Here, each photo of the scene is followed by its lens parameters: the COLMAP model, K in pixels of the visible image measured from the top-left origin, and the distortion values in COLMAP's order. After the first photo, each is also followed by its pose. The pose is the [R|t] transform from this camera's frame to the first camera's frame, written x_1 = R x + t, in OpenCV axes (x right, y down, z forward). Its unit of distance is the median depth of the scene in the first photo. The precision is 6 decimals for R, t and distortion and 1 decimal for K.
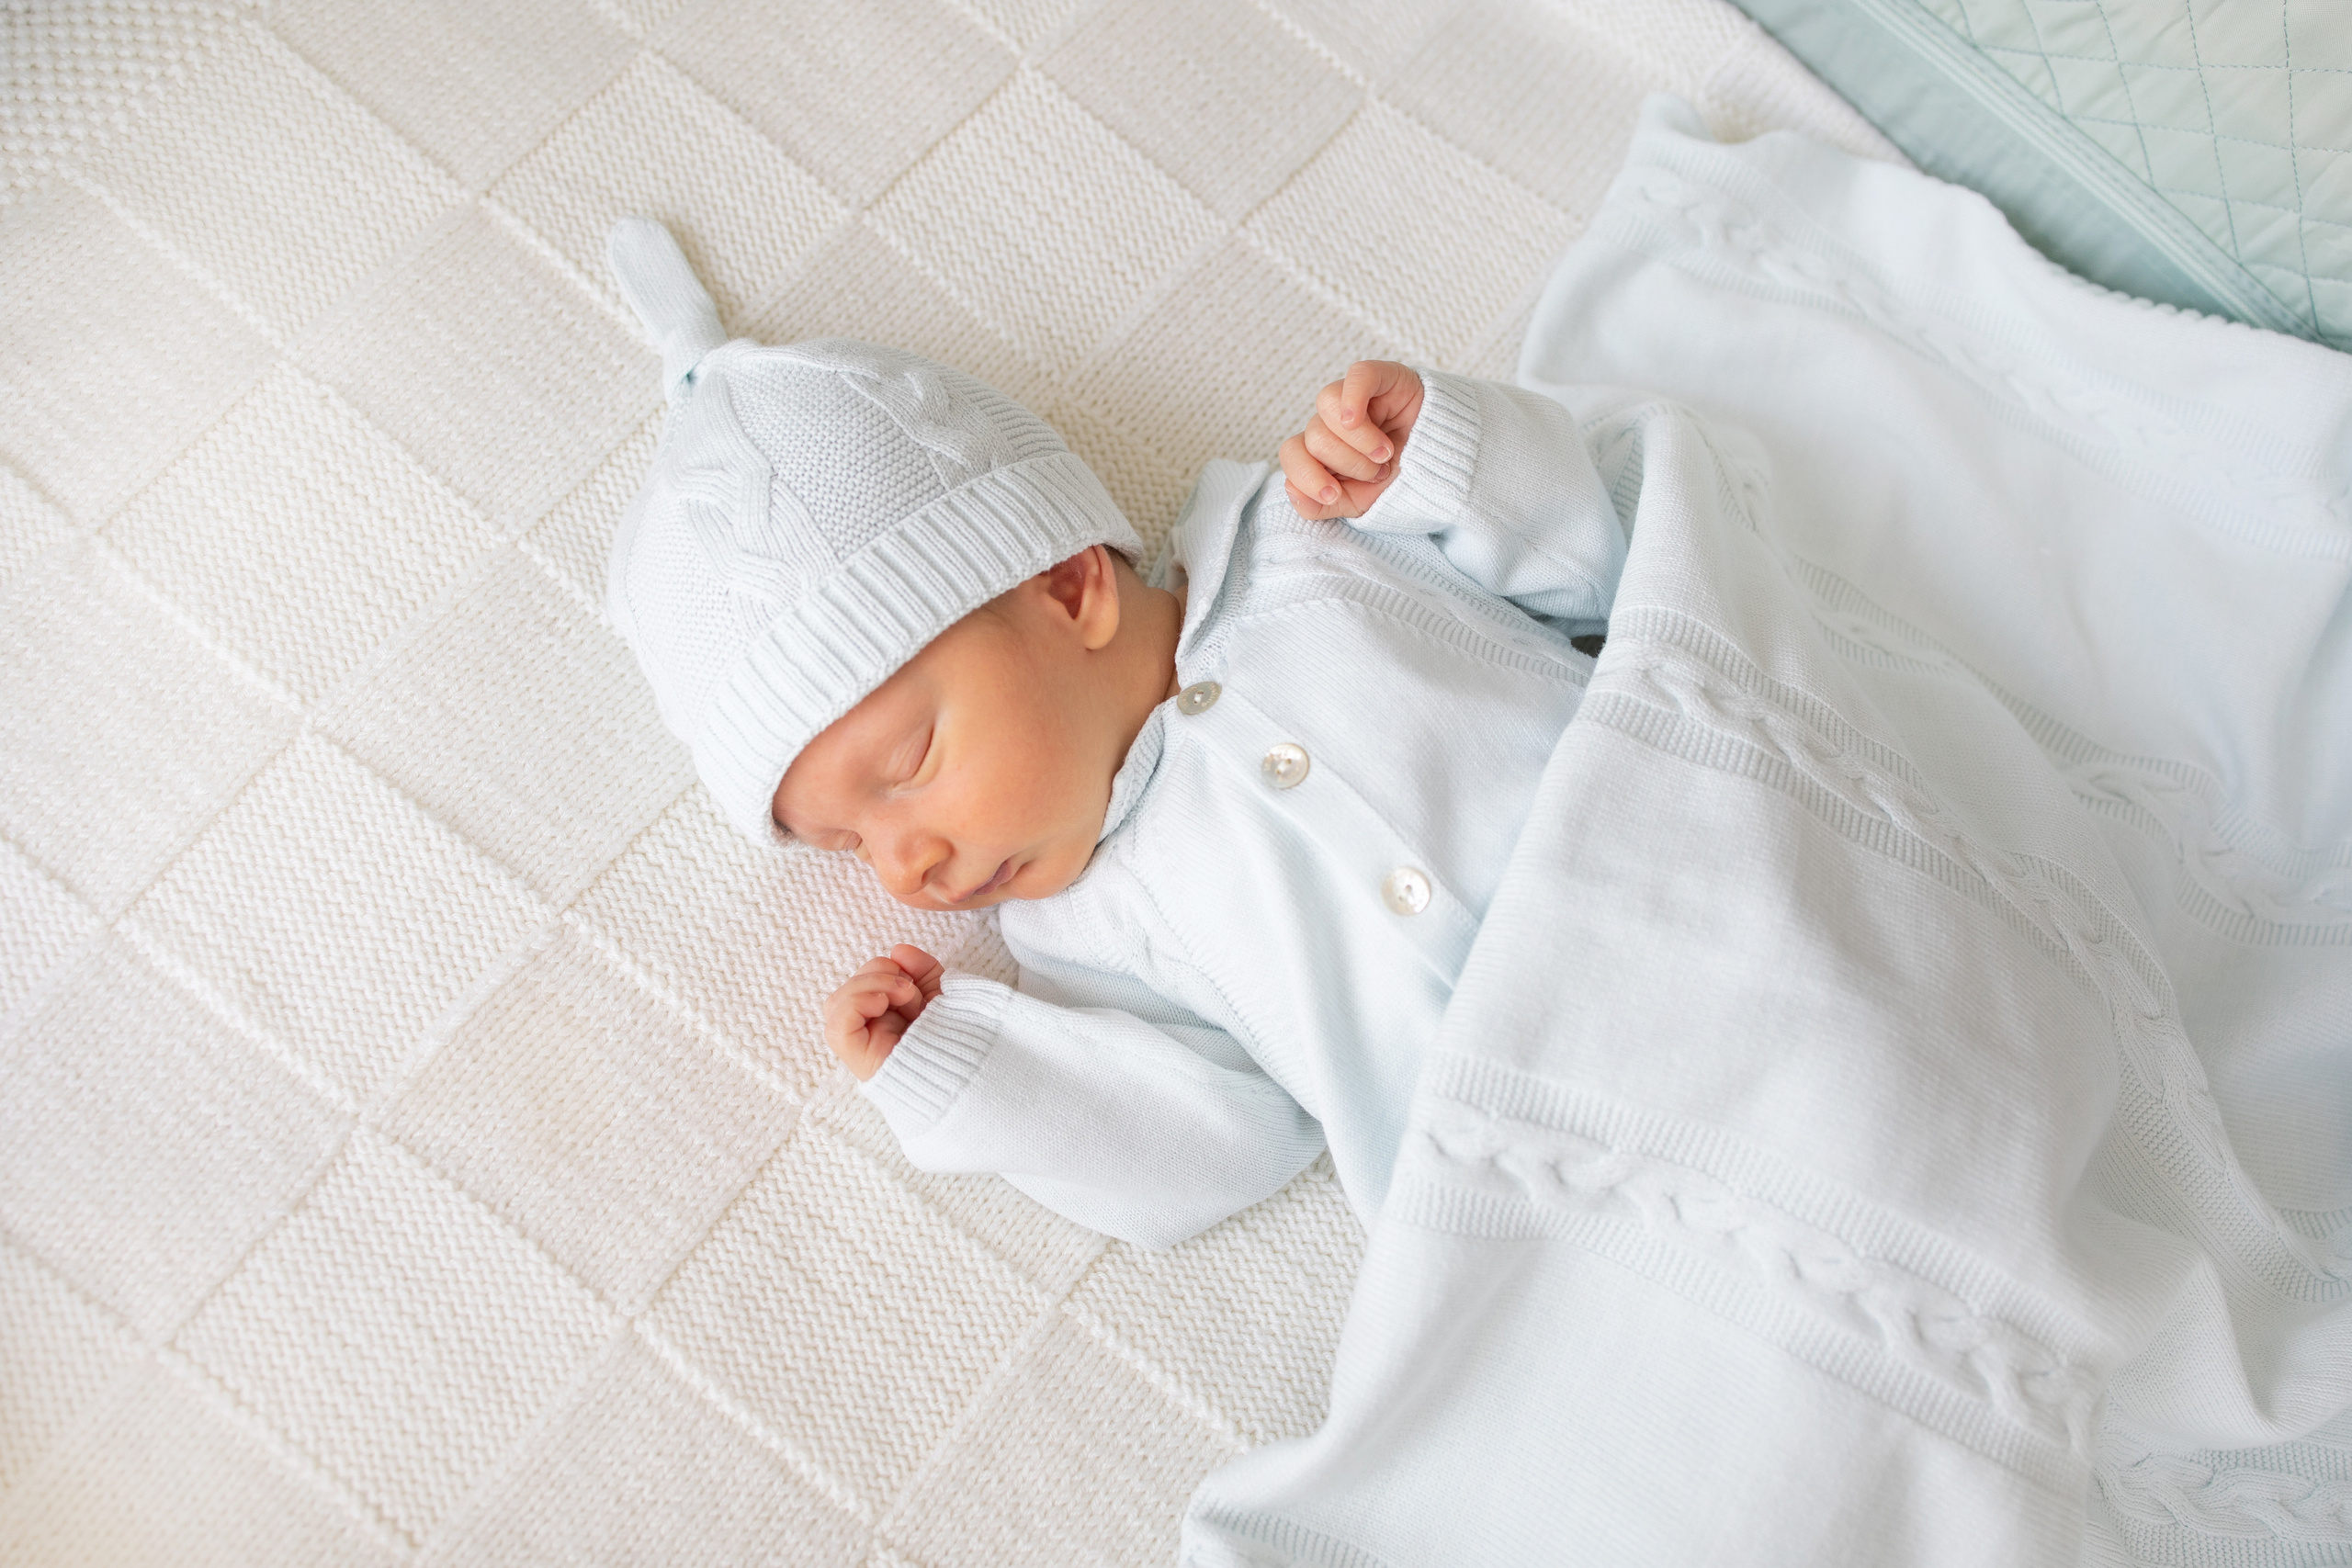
lens RADIAL K [[2444.7, 0, 1236.2], [0, 2444.7, 783.5], [0, 0, 1]] dist [-0.129025, 0.020093]
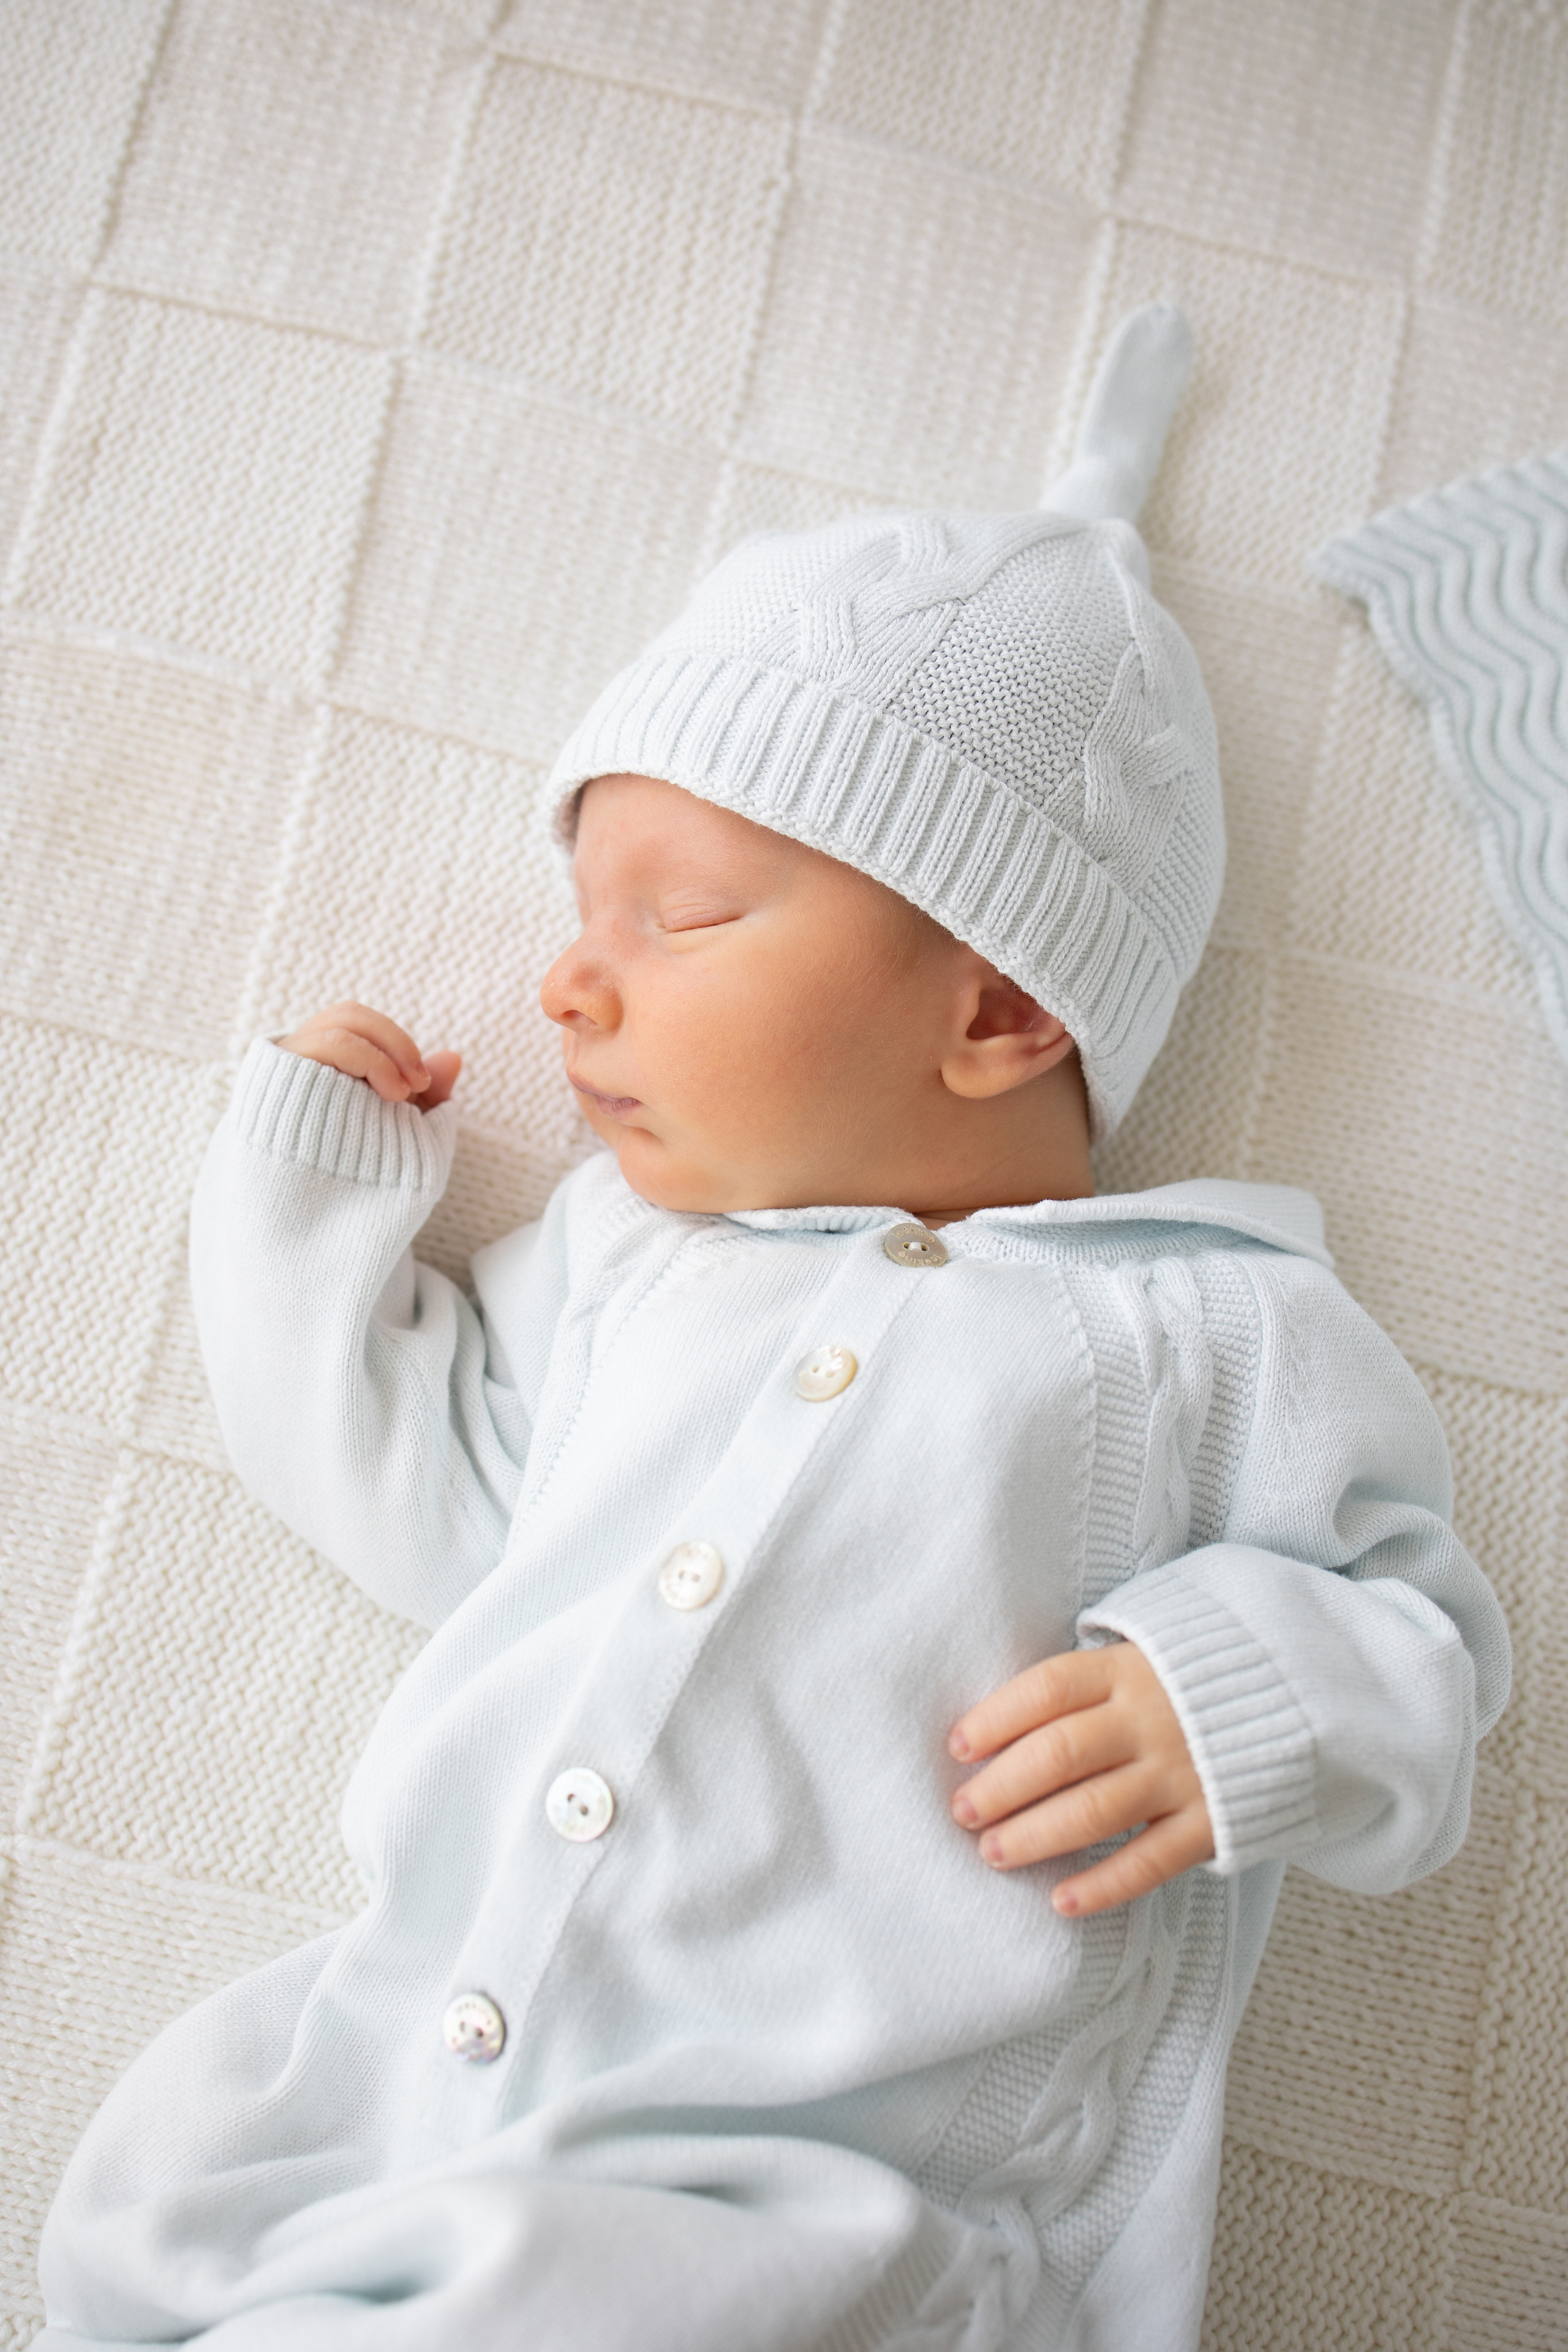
lens RADIAL K [[2493.2, 0, 787.5], [0, 2493.2, 1195.9], [0, 0, 1]] dist [-0.090889, 0.044808]
pose [[0.403350, 0.840327, -0.362159, 0.240284], [-0.850409, 0.490360, 0.190662, -0.164010], [0.337806, 0.231080, 0.912408, 0.325621]]
